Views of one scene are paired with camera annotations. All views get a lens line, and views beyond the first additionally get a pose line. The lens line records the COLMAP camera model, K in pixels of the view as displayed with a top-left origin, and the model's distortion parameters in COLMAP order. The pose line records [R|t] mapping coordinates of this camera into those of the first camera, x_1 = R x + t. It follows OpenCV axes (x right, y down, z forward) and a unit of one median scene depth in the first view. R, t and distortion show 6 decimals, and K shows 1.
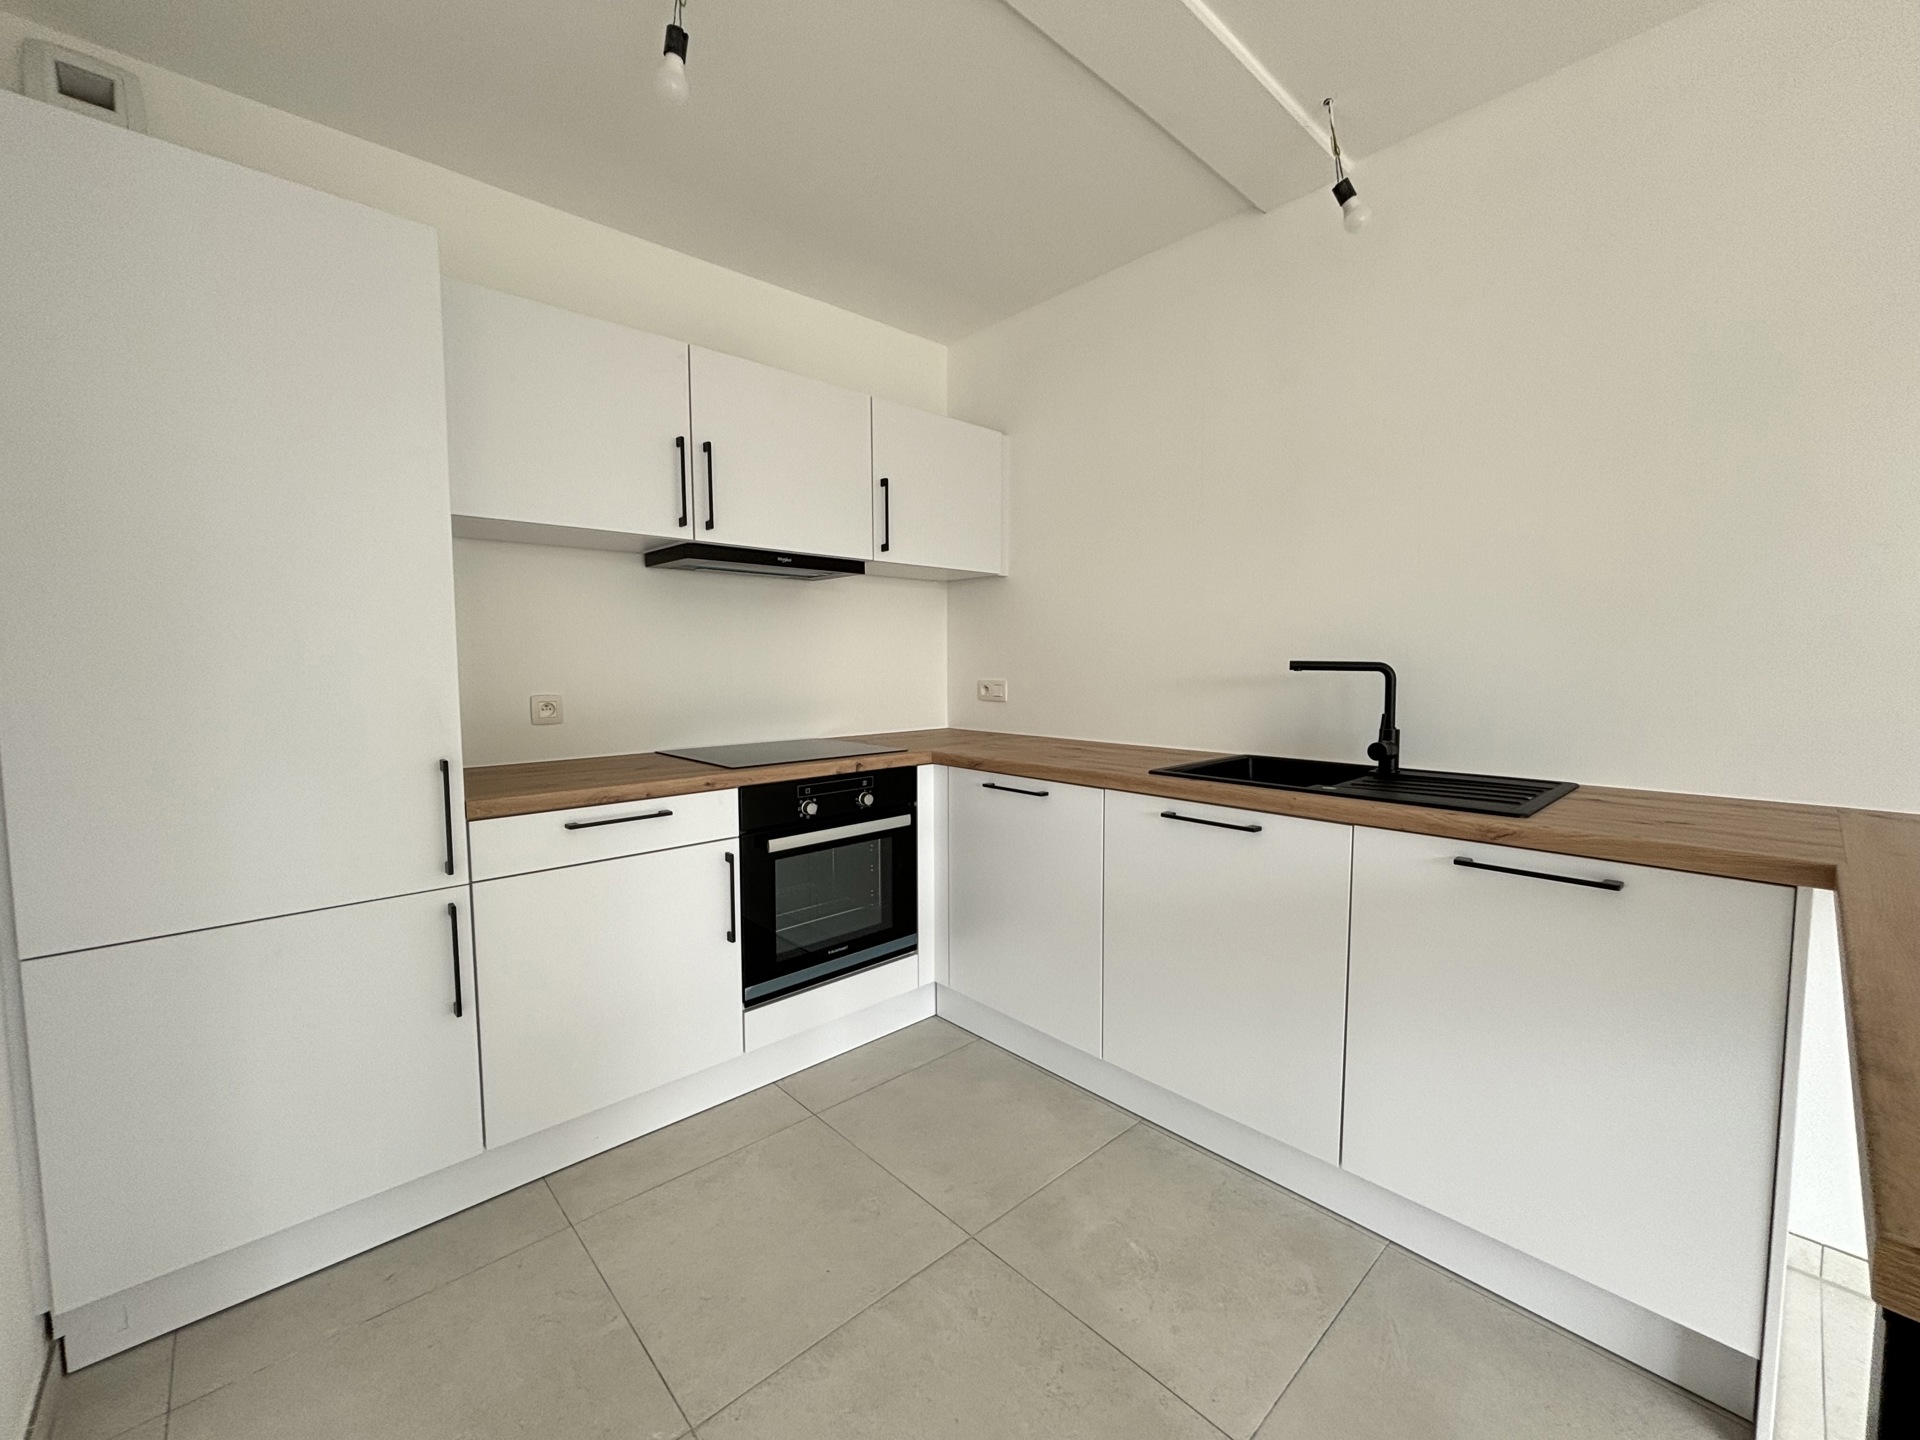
lens RADIAL K [[771.8, 0, 961.4], [0, 771.8, 713.4], [0, 0, 1]] dist [0.001653, 0.000423]
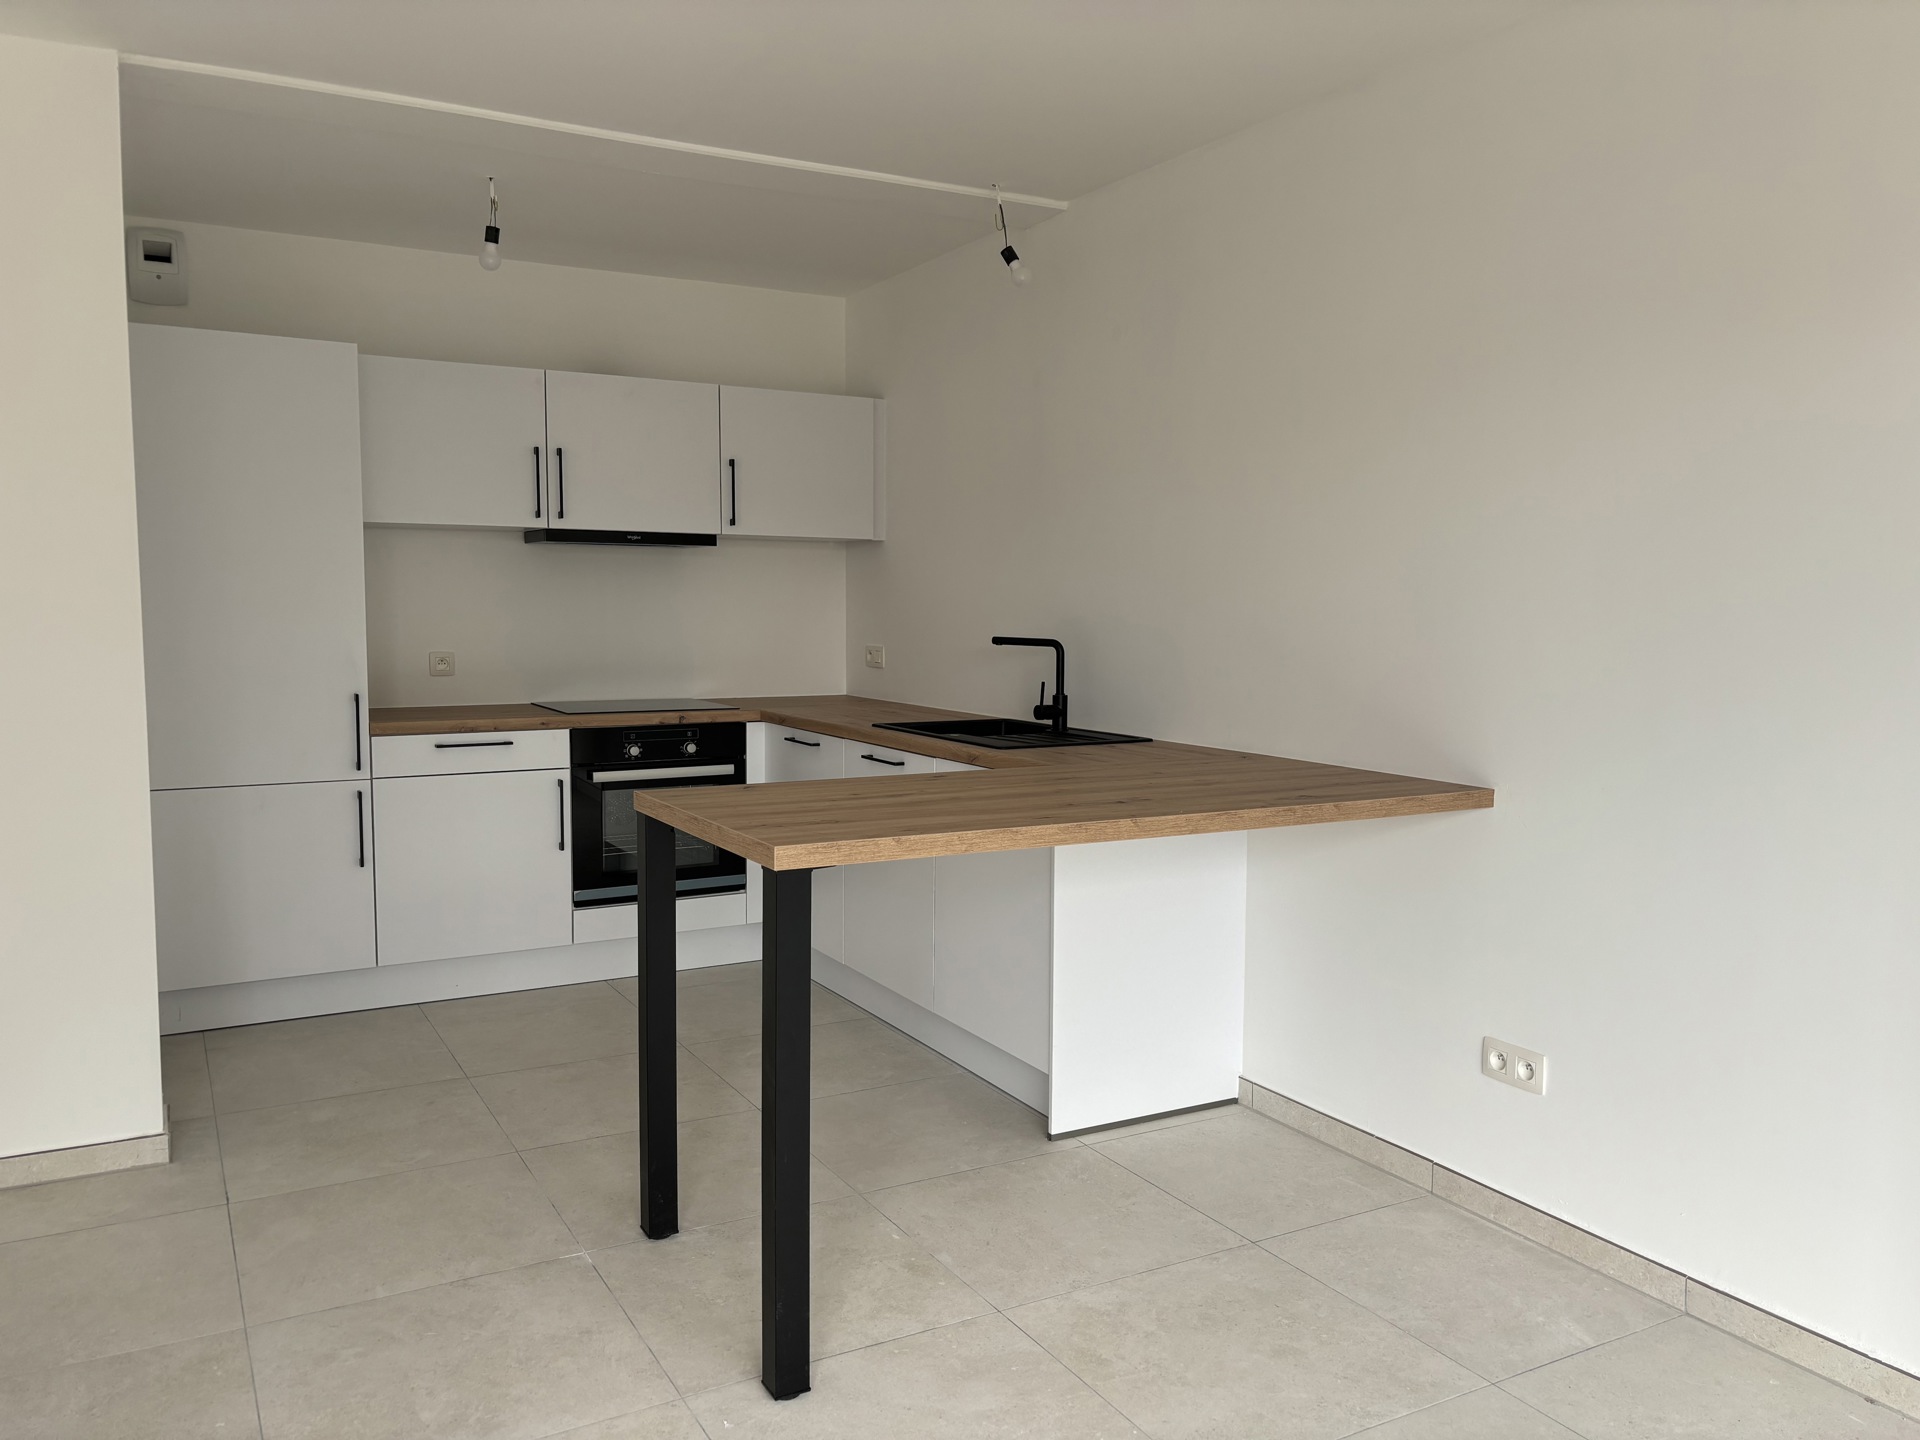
lens RADIAL K [[1446.9, 0, 992.3], [0, 1446.9, 728.4], [0, 0, 1]] dist [-0.001701, -0.005373]
pose [[0.975019, 0.032466, -0.219736, 0.869290], [-0.027966, 0.999331, 0.023562, 0.020625], [0.220354, -0.016829, 0.975275, -1.105626]]
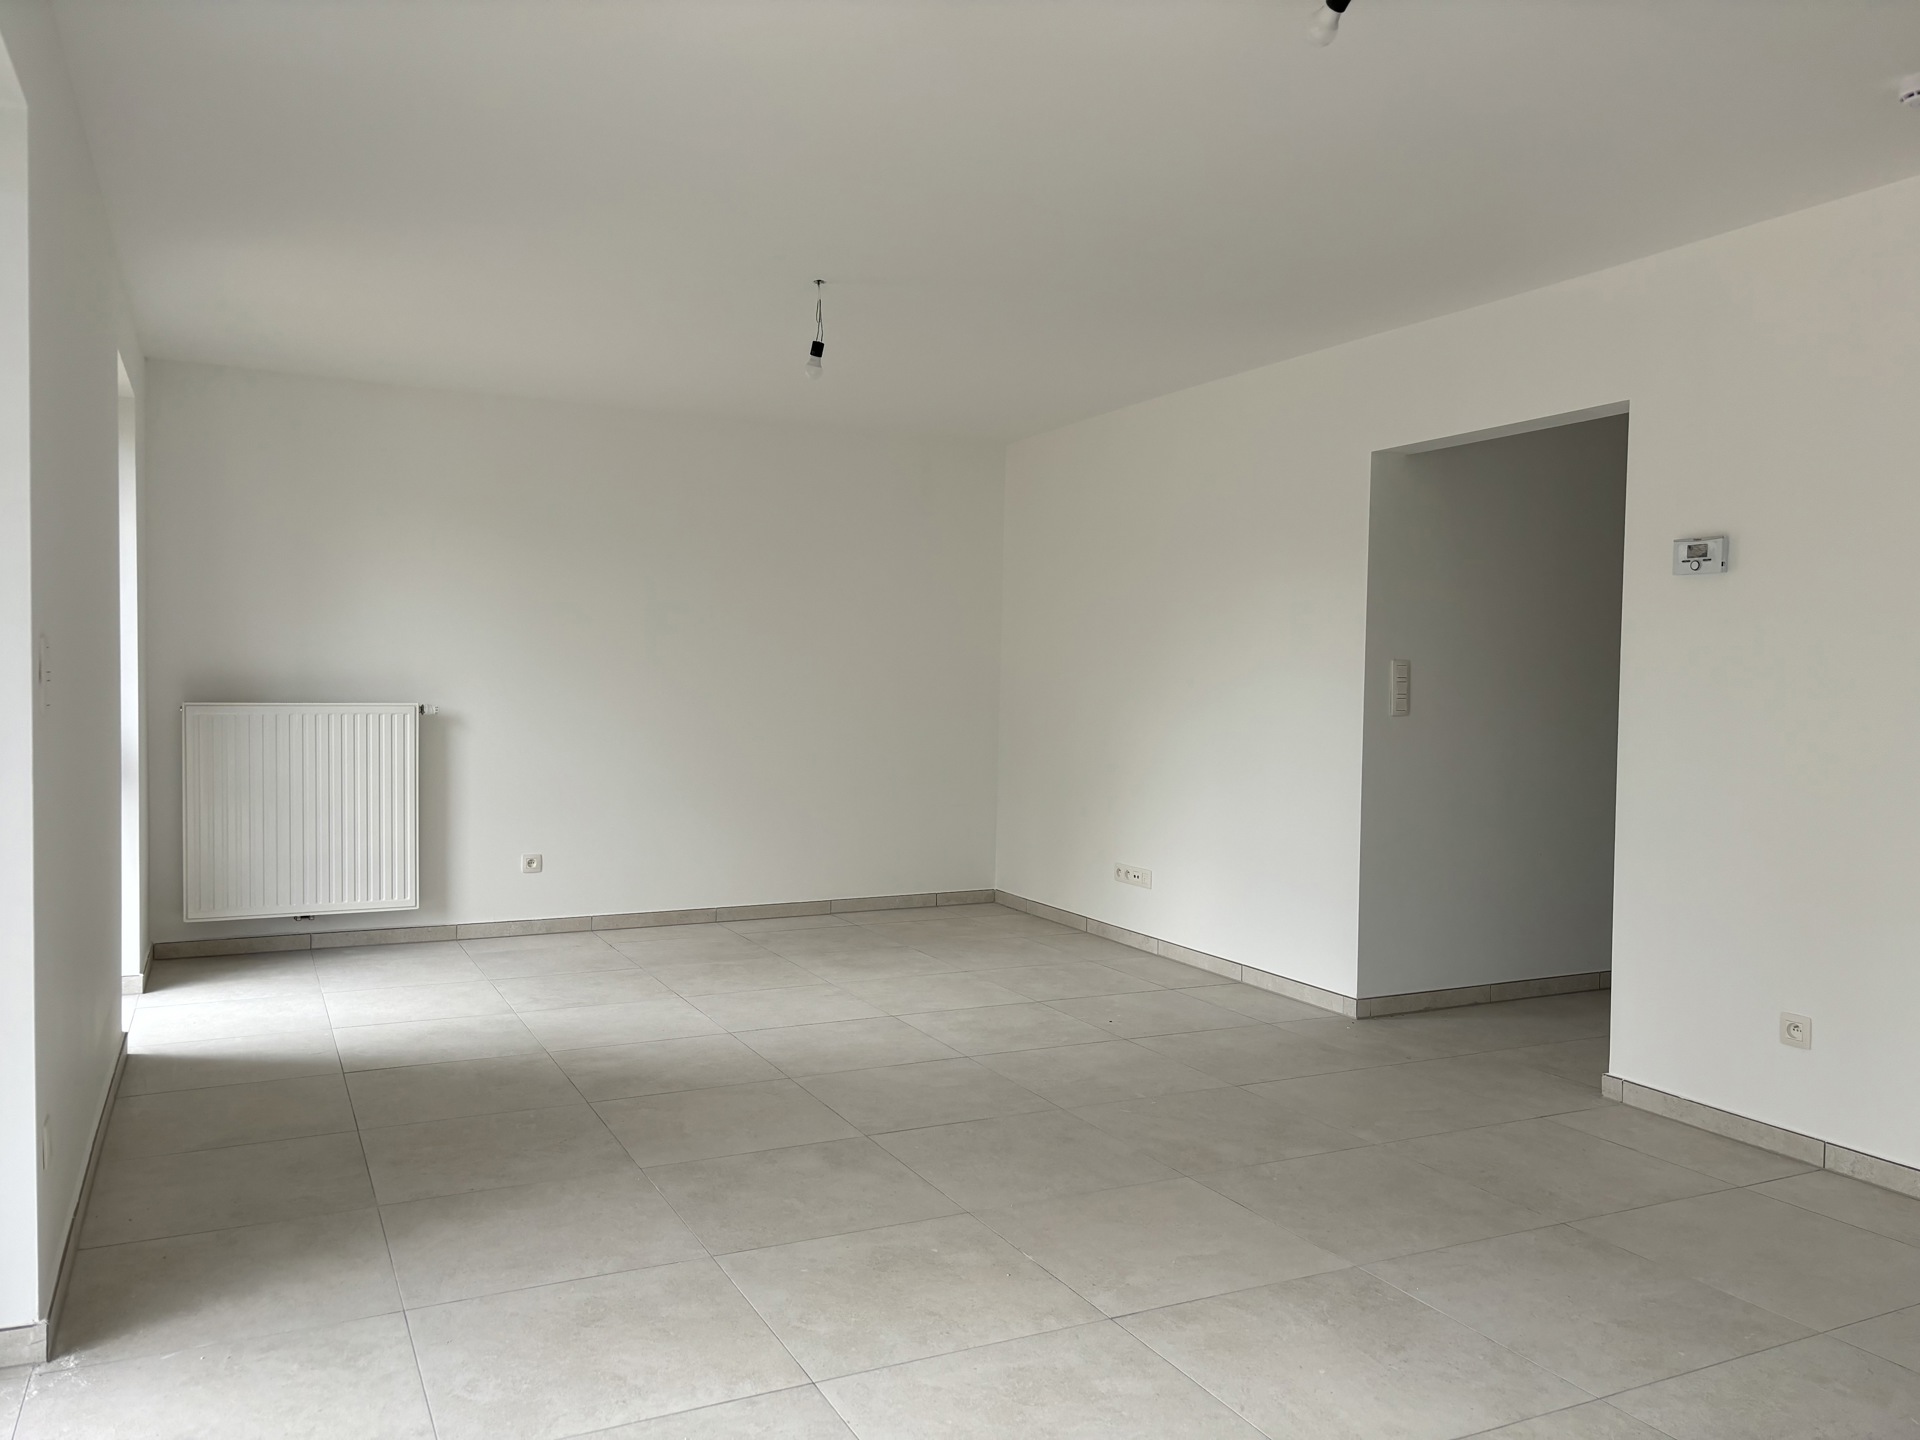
lens RADIAL K [[1454.9, 0, 959.8], [0, 1454.9, 729.9], [0, 0, 1]] dist [0.089588, -0.108024]
pose [[-0.278618, 0.035228, -0.959756, 1.499449], [-0.076400, 0.995347, 0.058713, 0.011287], [0.957359, 0.089683, -0.274630, -0.474612]]
